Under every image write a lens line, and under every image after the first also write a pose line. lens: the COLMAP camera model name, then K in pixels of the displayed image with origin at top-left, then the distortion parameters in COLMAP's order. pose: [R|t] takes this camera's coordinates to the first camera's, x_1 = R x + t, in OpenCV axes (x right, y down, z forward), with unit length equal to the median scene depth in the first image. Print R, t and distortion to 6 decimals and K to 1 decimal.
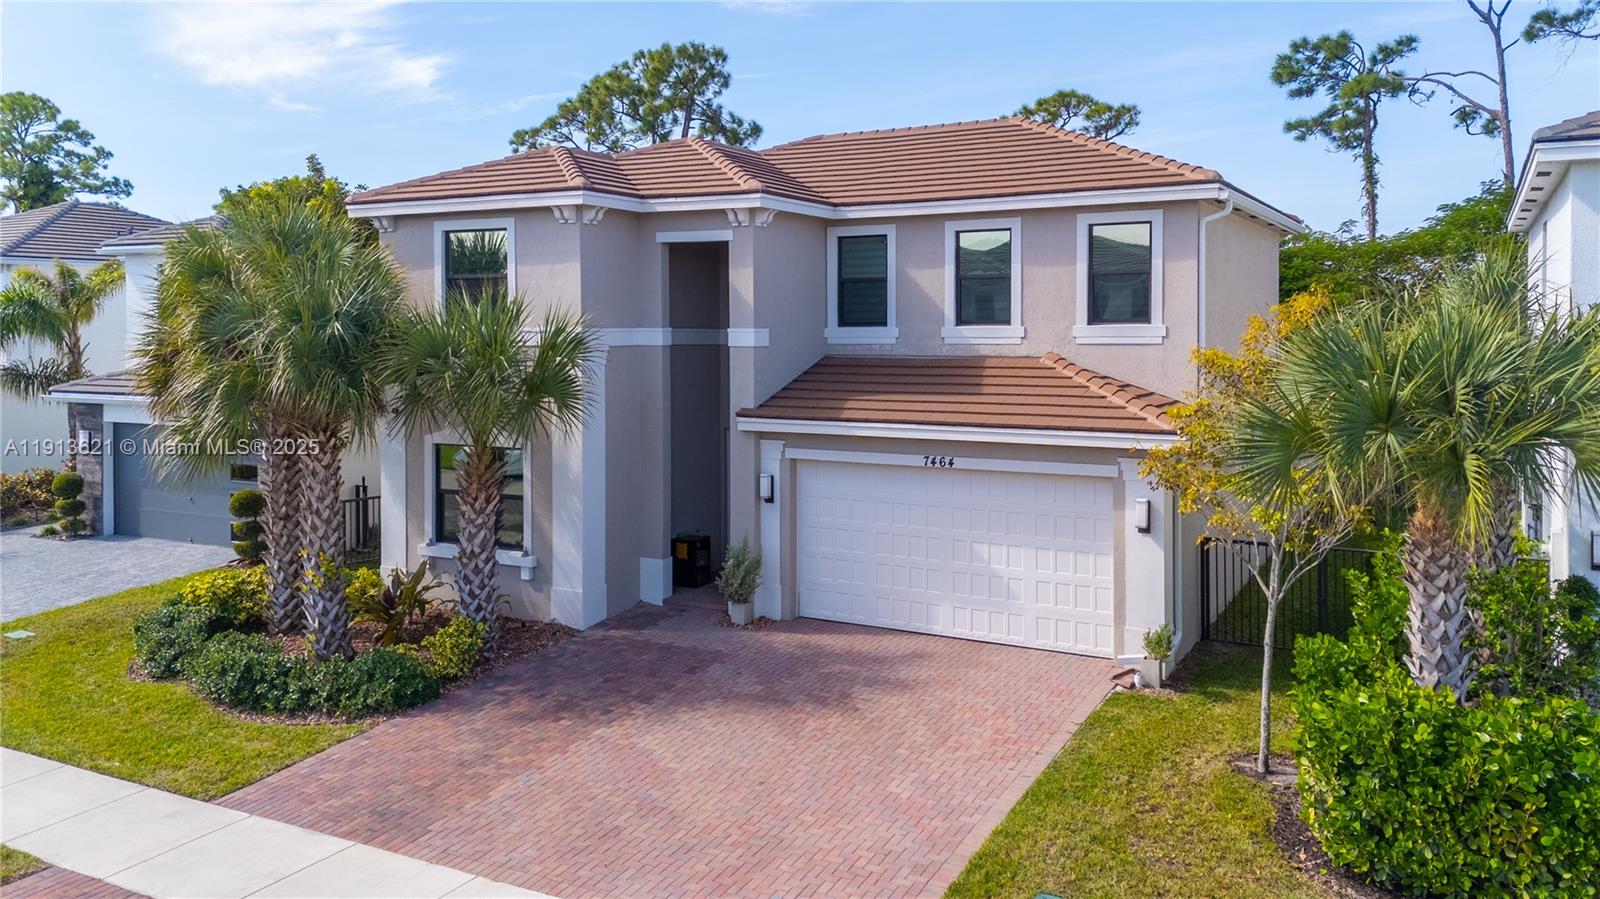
lens RADIAL K [[1238.0, 0, 800.0], [0, 1238.0, 449.5], [0, 0, 1]] dist [0.058923, -0.006015]
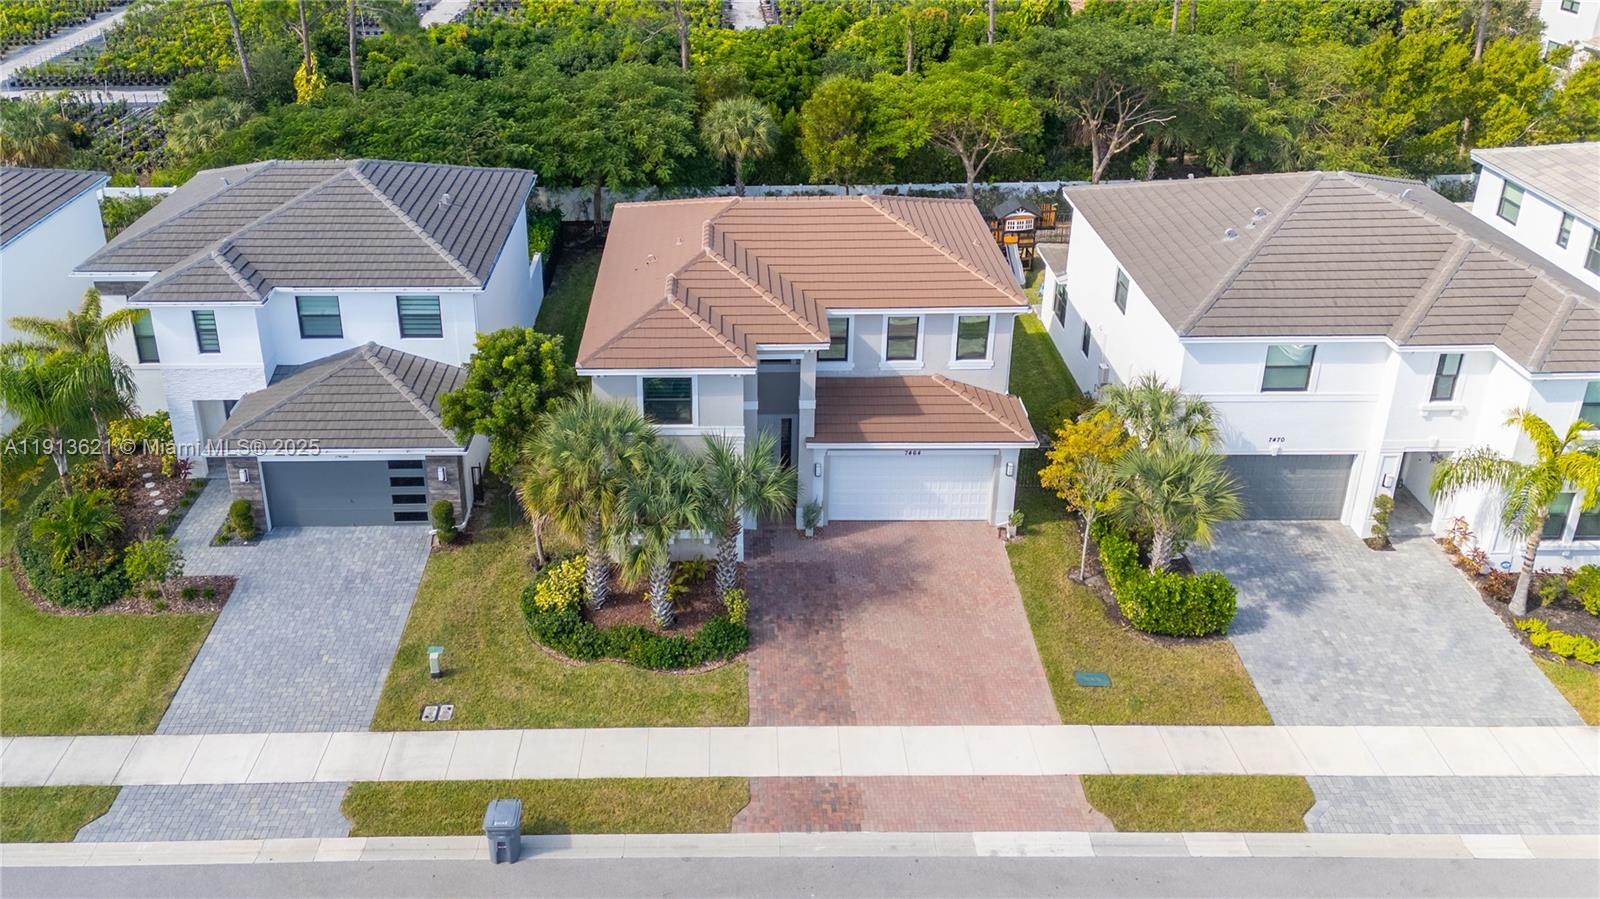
lens RADIAL K [[1151.9, 0, 761.8], [0, 1151.9, 449.0], [0, 0, 1]] dist [0.074851, -0.006795]
pose [[0.872318, -0.247985, 0.421385, -0.858729], [0.050966, 0.903258, 0.426061, -0.775221], [-0.486276, -0.350184, 0.800567, -0.396606]]
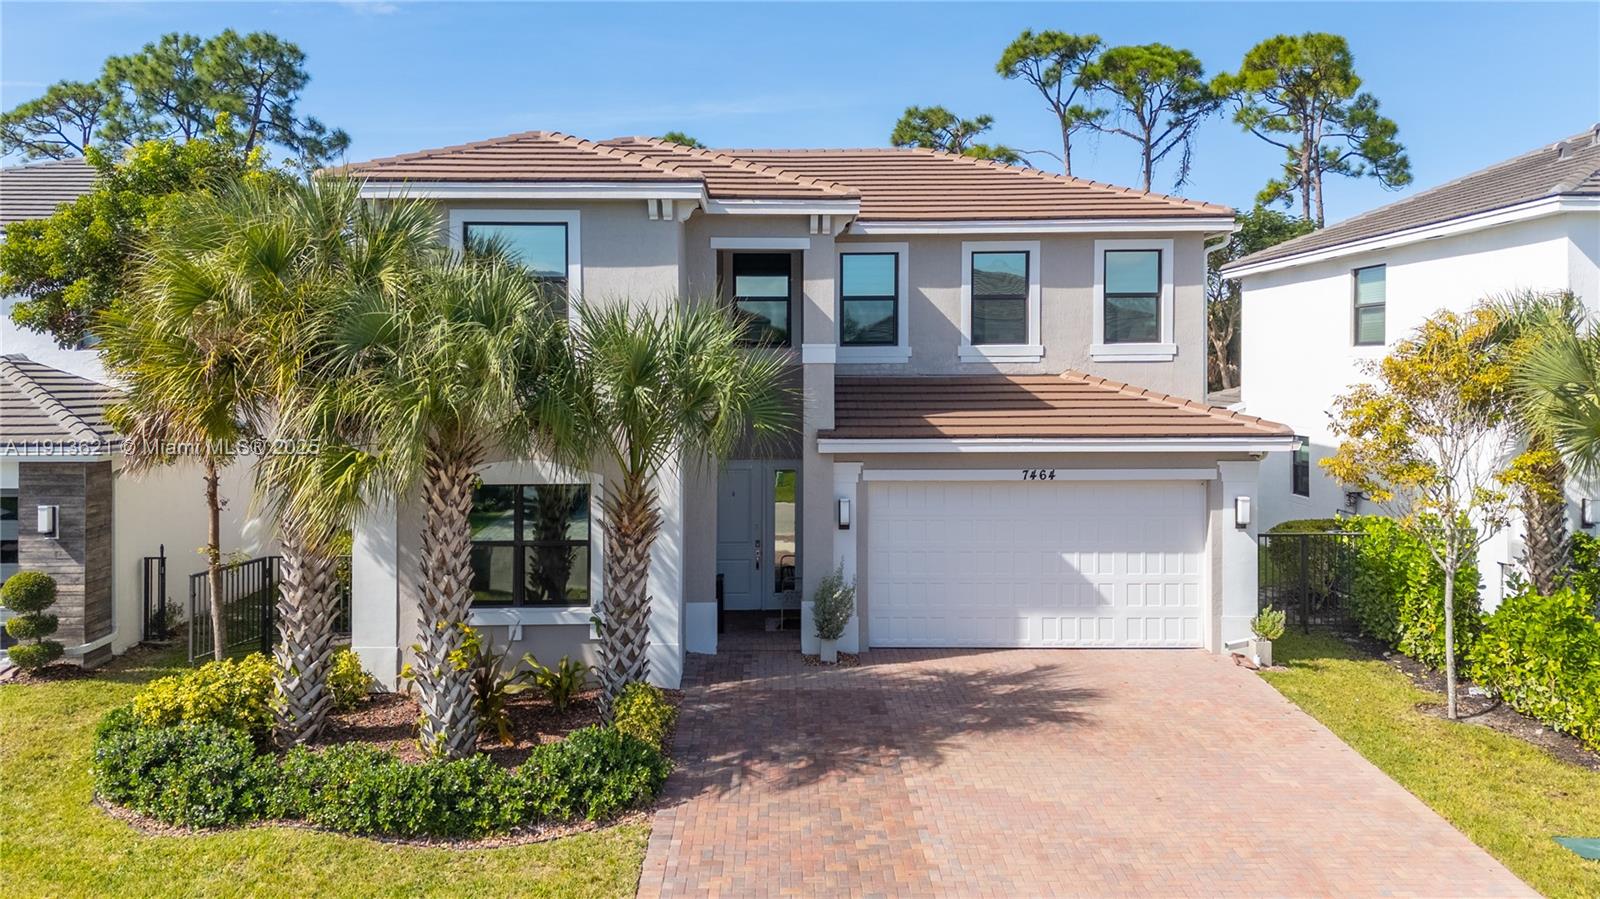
lens RADIAL K [[1238.3, 0, 820.5], [0, 1238.3, 459.3], [0, 0, 1]] dist [0.089188, -0.115512]
pose [[0.867630, -0.036308, 0.495883, -0.507295], [0.052144, 0.998475, -0.018127, 0.005888], [-0.494469, 0.041585, 0.868200, 0.189837]]
